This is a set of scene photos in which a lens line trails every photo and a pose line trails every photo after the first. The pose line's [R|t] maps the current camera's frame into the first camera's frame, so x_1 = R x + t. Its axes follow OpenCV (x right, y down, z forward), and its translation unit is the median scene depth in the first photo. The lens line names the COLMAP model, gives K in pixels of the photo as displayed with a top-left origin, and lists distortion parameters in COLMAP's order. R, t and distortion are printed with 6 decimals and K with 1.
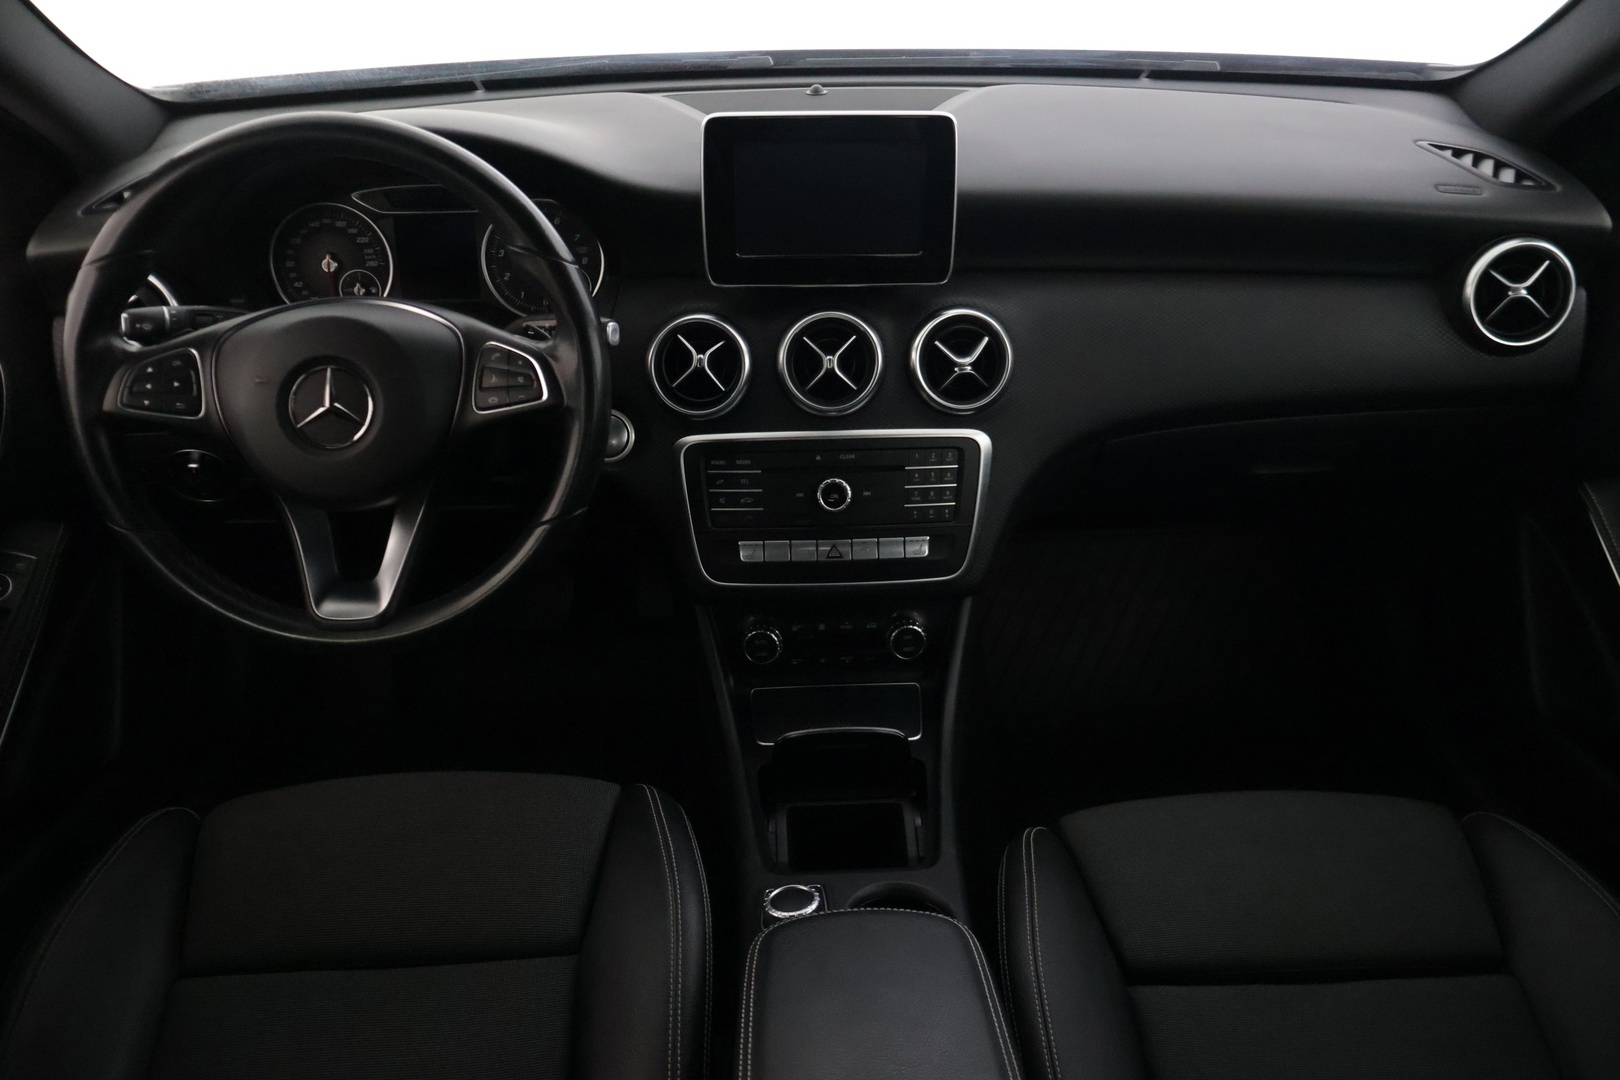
lens RADIAL K [[1354.9, 0, 819.7], [0, 1354.9, 544.5], [0, 0, 1]] dist [-0.007419, -0.003590]
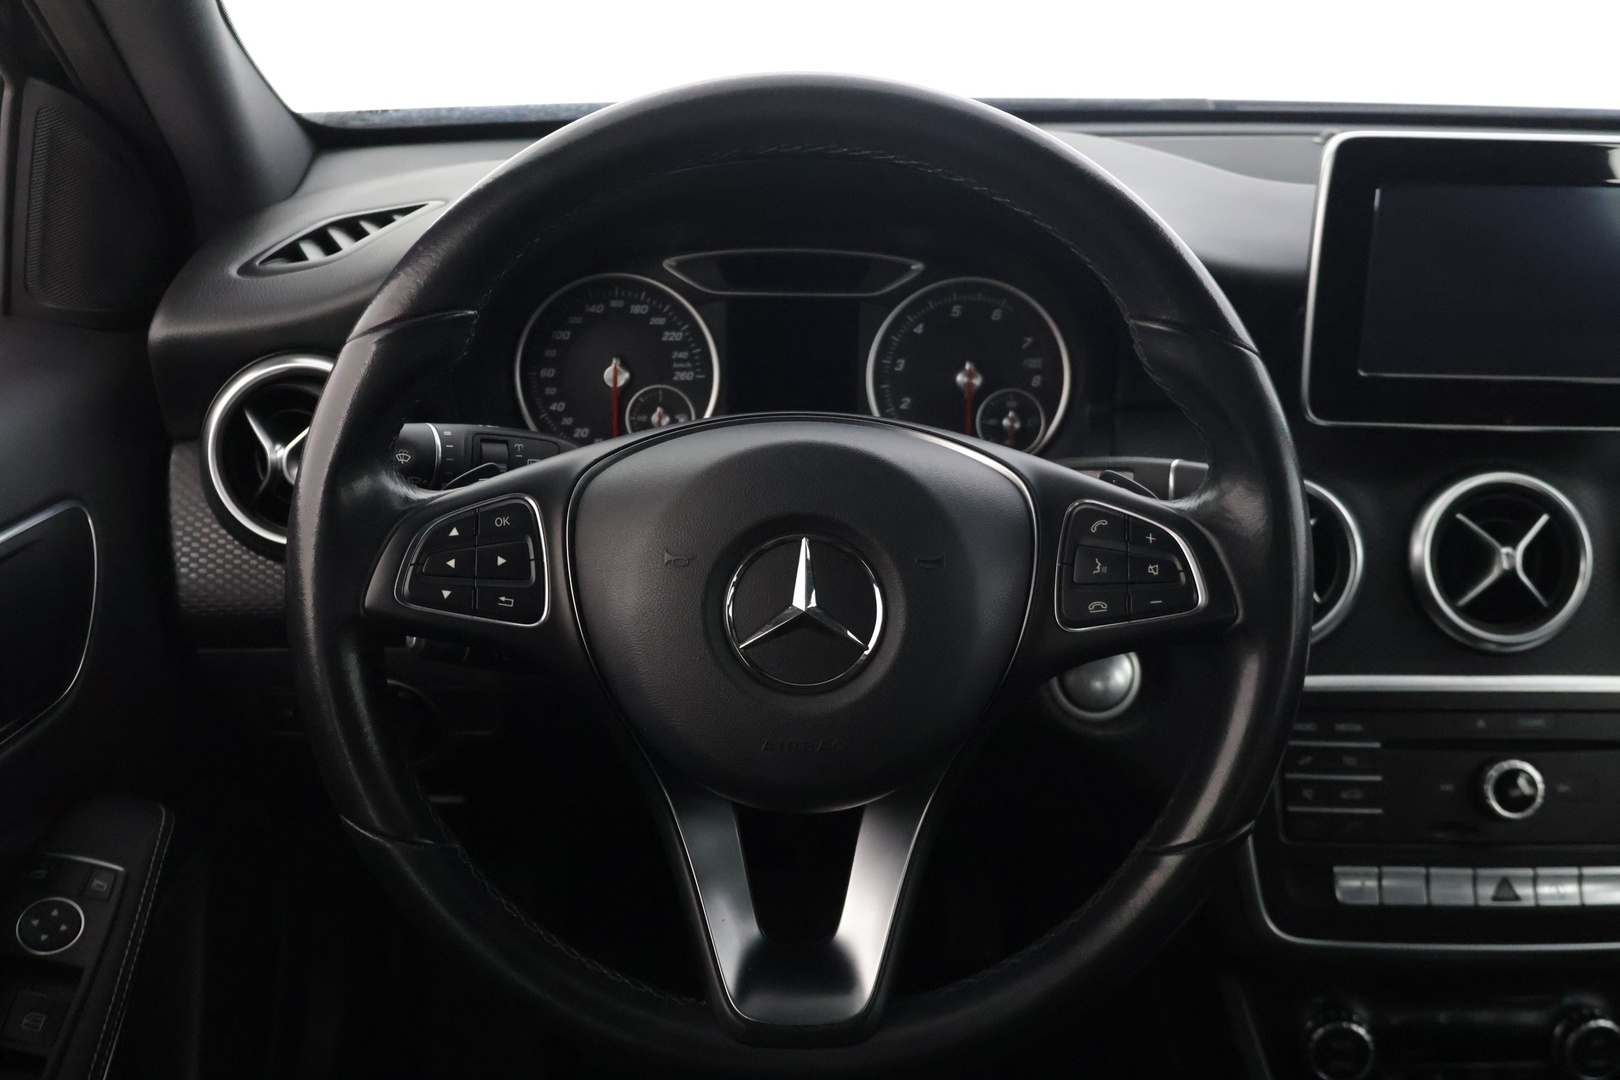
lens RADIAL K [[1725.1, 0, 803.2], [0, 1725.1, 541.3], [0, 0, 1]] dist [-0.001230, 0.000000]
pose [[0.999628, 0.026911, -0.004540, -0.288335], [-0.027288, 0.988267, -0.150279, -0.022951], [0.000443, 0.150347, 0.988633, 0.270347]]
